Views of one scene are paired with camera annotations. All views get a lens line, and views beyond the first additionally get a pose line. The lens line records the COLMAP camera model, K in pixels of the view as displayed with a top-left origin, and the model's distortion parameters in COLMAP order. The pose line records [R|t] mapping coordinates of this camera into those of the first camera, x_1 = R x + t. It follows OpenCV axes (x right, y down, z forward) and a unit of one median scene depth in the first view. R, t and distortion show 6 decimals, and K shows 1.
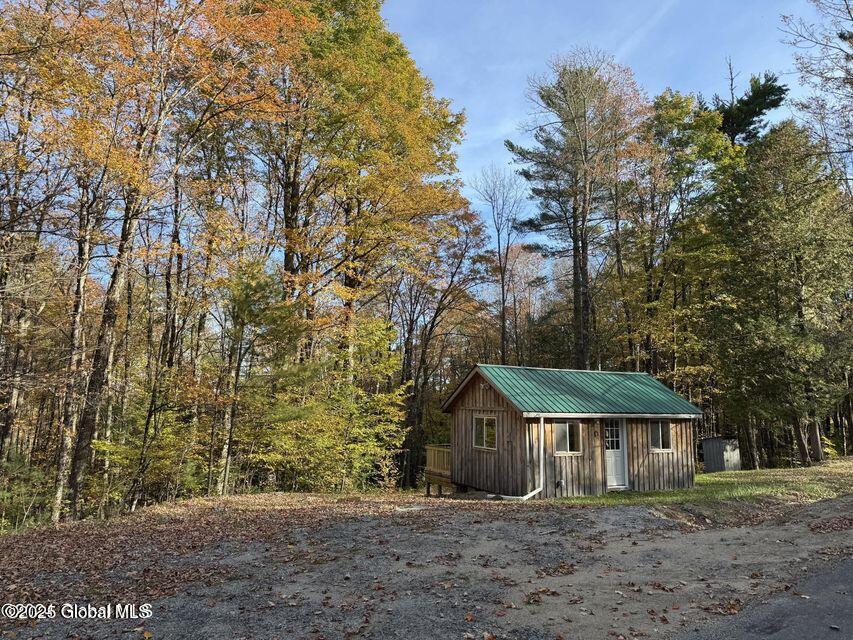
lens RADIAL K [[587.8, 0, 426.9], [0, 587.8, 319.5], [0, 0, 1]] dist [0.036480, -0.054680]
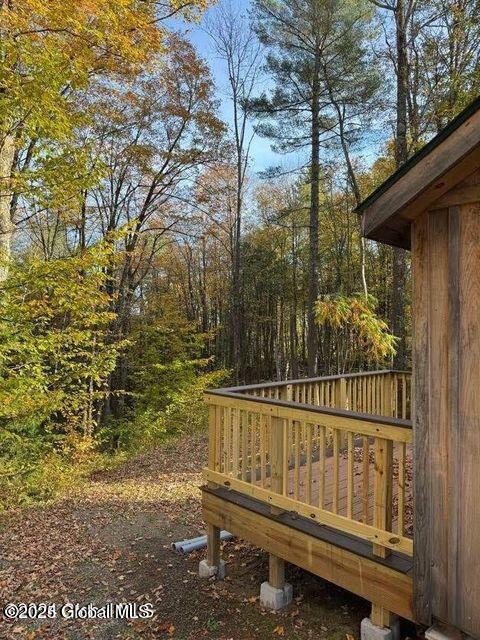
lens RADIAL K [[441.0, 0, 240.8], [0, 441.0, 321.7], [0, 0, 1]] dist [0.036480, -0.054680]
pose [[0.966176, -0.000839, 0.257882, -0.017501], [-0.030954, 0.992388, 0.119198, 0.072244], [-0.256019, -0.123149, 0.958795, 0.371907]]
